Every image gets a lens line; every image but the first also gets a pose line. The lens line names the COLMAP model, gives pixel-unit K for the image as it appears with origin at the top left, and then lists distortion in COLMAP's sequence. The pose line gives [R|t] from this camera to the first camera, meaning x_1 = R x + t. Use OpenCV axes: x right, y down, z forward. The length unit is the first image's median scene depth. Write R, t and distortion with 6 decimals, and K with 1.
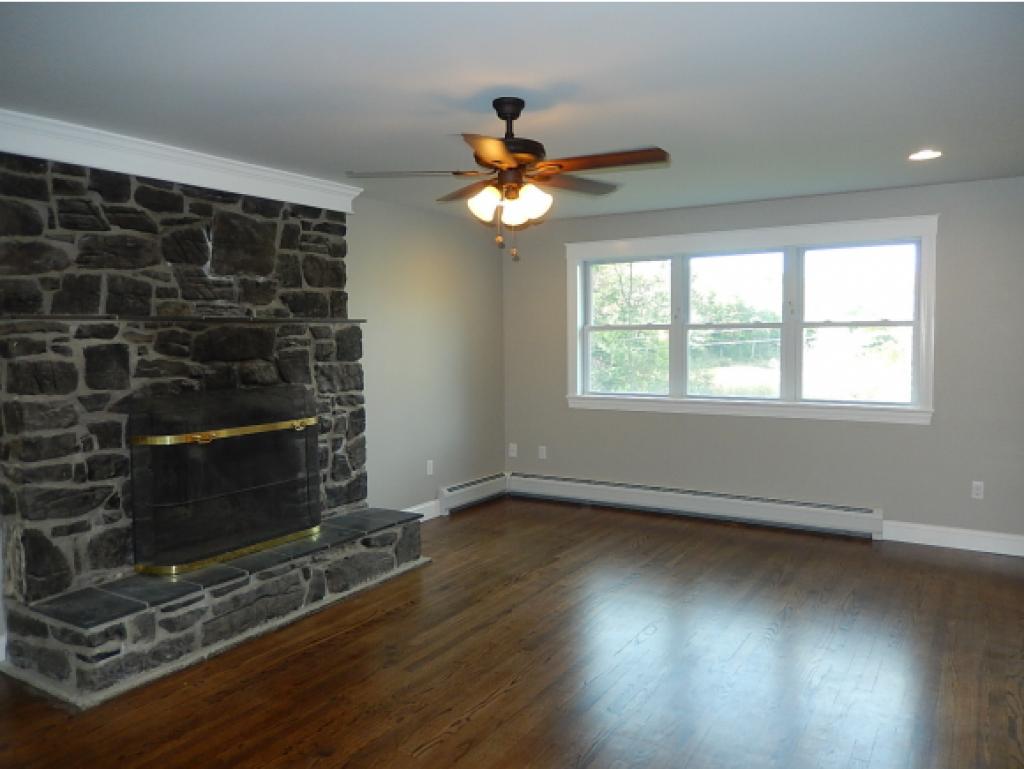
lens RADIAL K [[765.8, 0, 516.0], [0, 765.8, 383.9], [0, 0, 1]] dist [-0.012969, -0.004195]
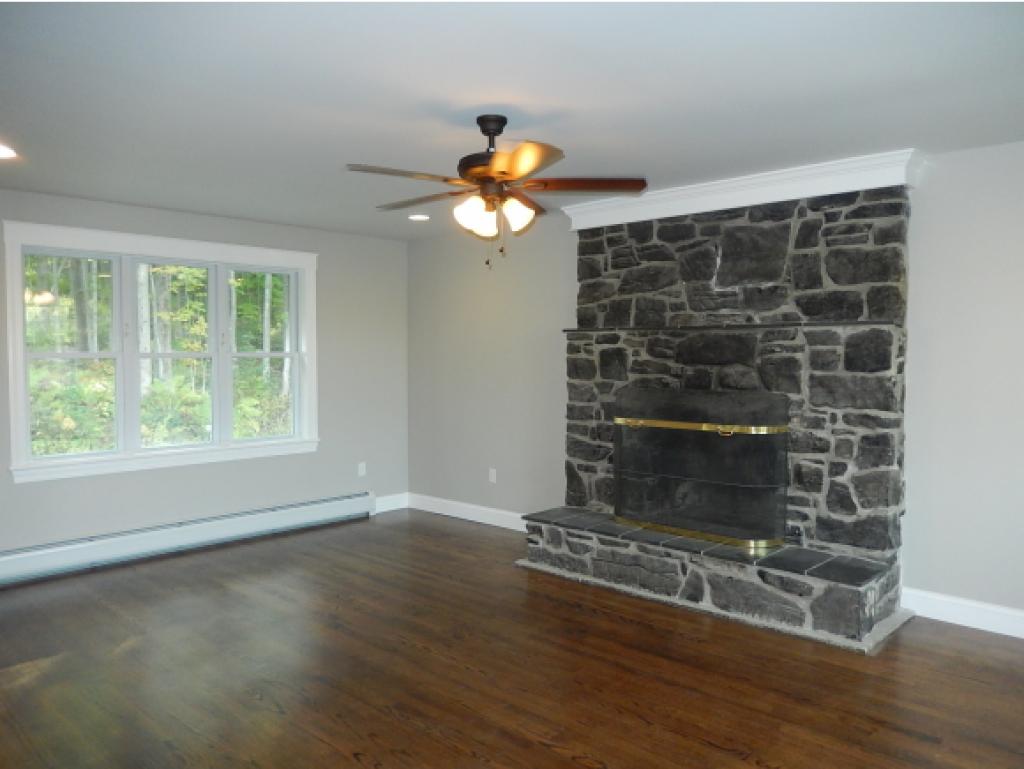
lens RADIAL K [[765.8, 0, 515.7], [0, 765.8, 385.1], [0, 0, 1]] dist [-0.012969, -0.004195]
pose [[-0.203312, 0.054997, -0.977568, 0.796261], [-0.058276, 0.995972, 0.068152, -0.061456], [0.977378, 0.070825, -0.199288, 0.983234]]
